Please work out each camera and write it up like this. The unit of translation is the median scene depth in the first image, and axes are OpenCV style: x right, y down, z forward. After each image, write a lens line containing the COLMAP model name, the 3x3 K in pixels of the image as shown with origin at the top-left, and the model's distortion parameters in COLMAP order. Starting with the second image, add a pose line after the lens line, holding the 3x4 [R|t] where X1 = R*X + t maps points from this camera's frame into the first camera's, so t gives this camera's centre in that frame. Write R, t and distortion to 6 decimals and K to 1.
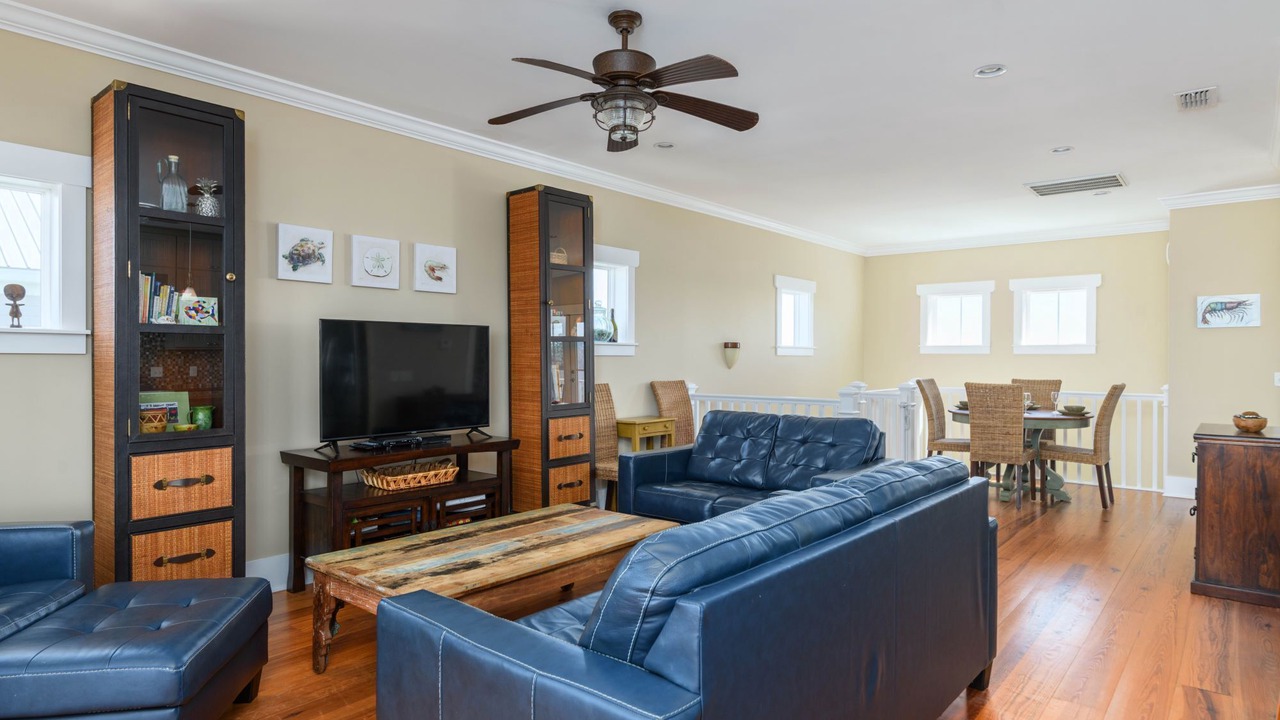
lens RADIAL K [[728.0, 0, 643.5], [0, 728.0, 361.6], [0, 0, 1]] dist [0.003957, -0.003400]
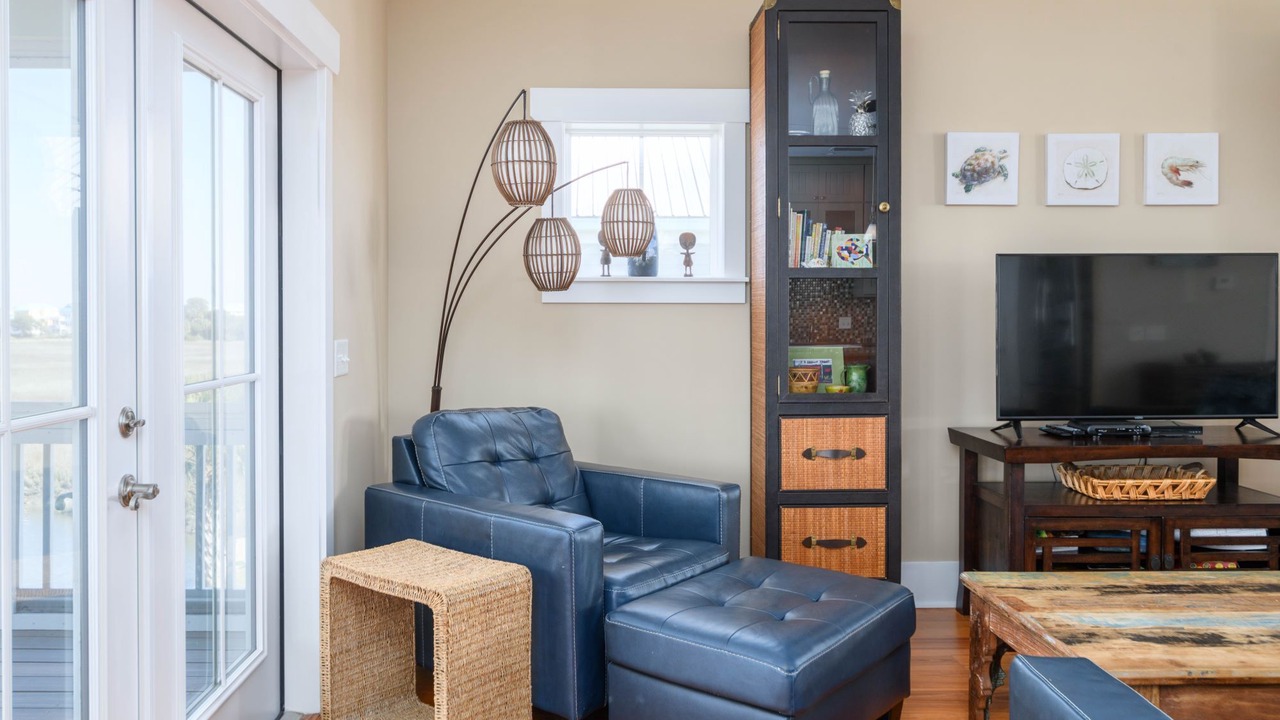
lens RADIAL K [[967.3, 0, 596.9], [0, 967.3, 316.4], [0, 0, 1]] dist [-0.003074, 0.008691]
pose [[0.651895, 0.003853, -0.758299, 0.041025], [-0.000420, 0.999989, 0.004720, 0.000484], [0.758309, -0.002759, 0.651890, 0.056066]]
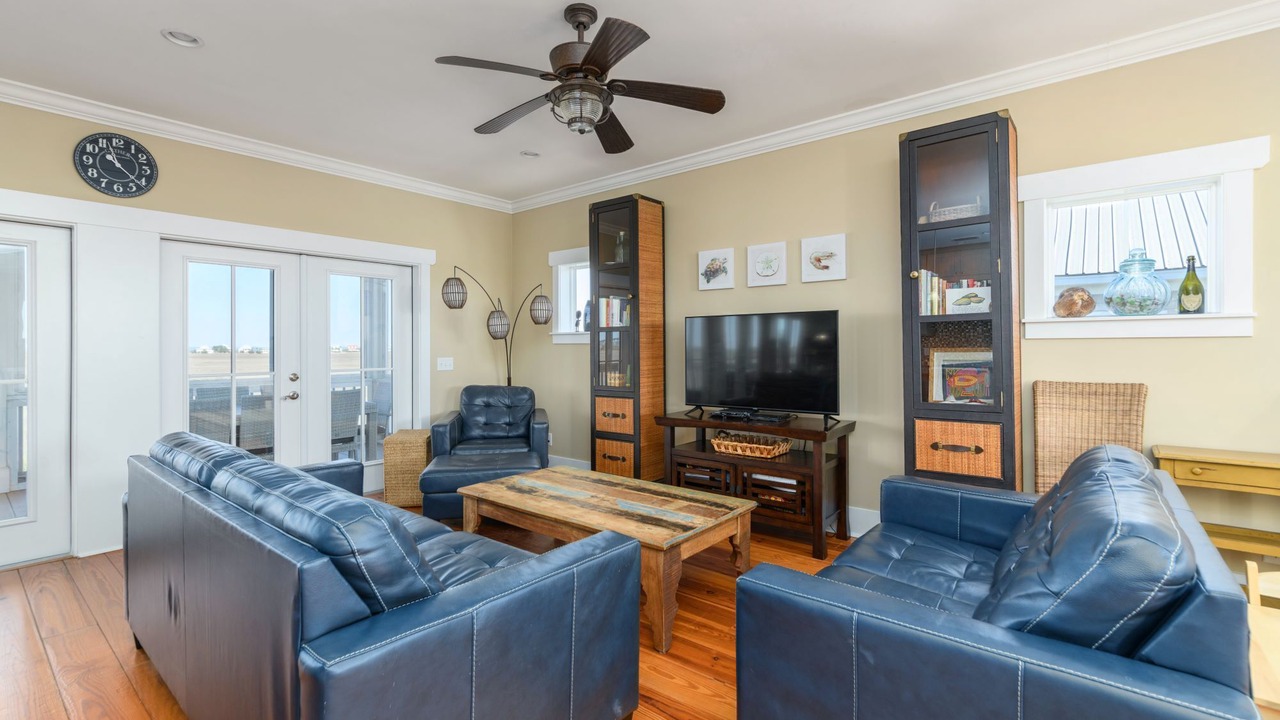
lens RADIAL K [[576.6, 0, 609.7], [0, 576.6, 341.2], [0, 0, 1]] dist [0.017656, 0.000400]
pose [[-0.012915, -0.012167, -0.999843, 0.748364], [-0.000898, 0.999926, -0.012156, 0.001791], [0.999916, 0.000741, -0.012925, 0.967596]]
